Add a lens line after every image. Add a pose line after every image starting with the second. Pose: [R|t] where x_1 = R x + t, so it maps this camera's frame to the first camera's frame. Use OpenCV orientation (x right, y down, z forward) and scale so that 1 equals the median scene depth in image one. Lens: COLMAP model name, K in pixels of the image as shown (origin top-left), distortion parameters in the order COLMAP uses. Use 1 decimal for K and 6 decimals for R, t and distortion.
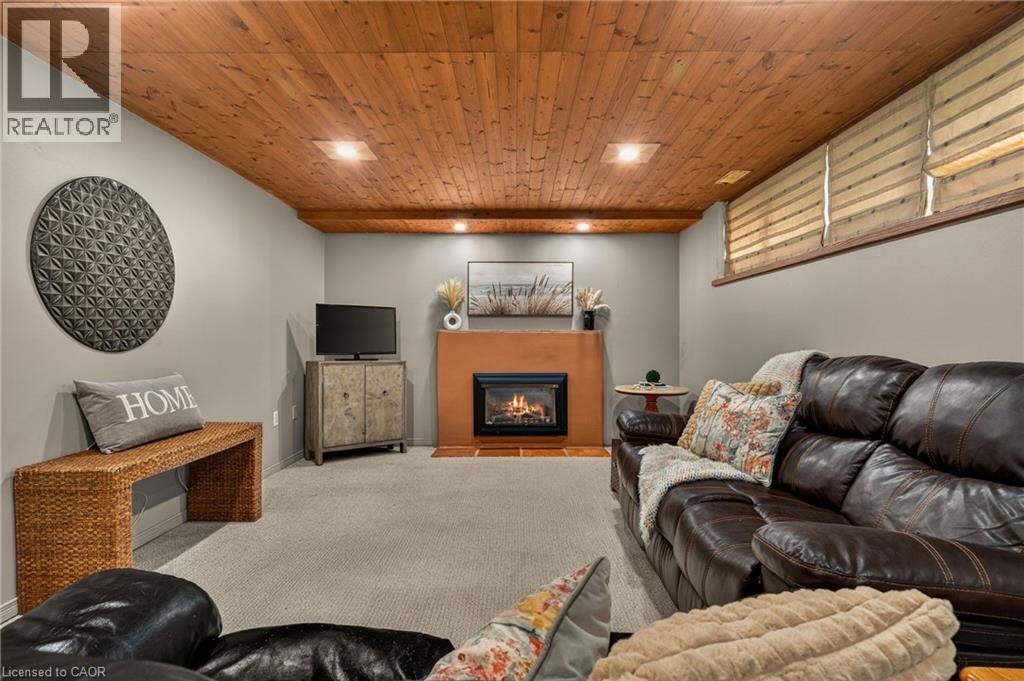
lens RADIAL K [[500.0, 0, 512.0], [0, 500.0, 340.5], [0, 0, 1]] dist [0.001590, 0.001088]
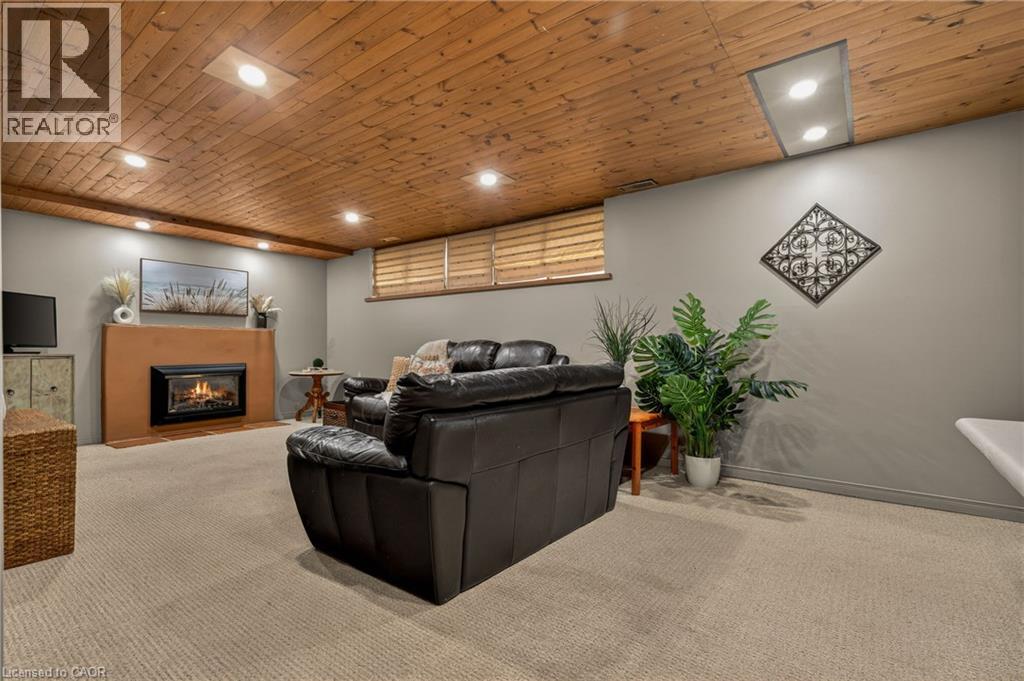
lens RADIAL K [[500.0, 0, 512.0], [0, 500.0, 340.5], [0, 0, 1]] dist [0.001590, 0.001088]
pose [[0.588909, 0.010917, 0.808126, -0.490420], [0.002309, 0.999882, -0.015191, 0.030469], [-0.808196, 0.010812, 0.588814, -0.231626]]
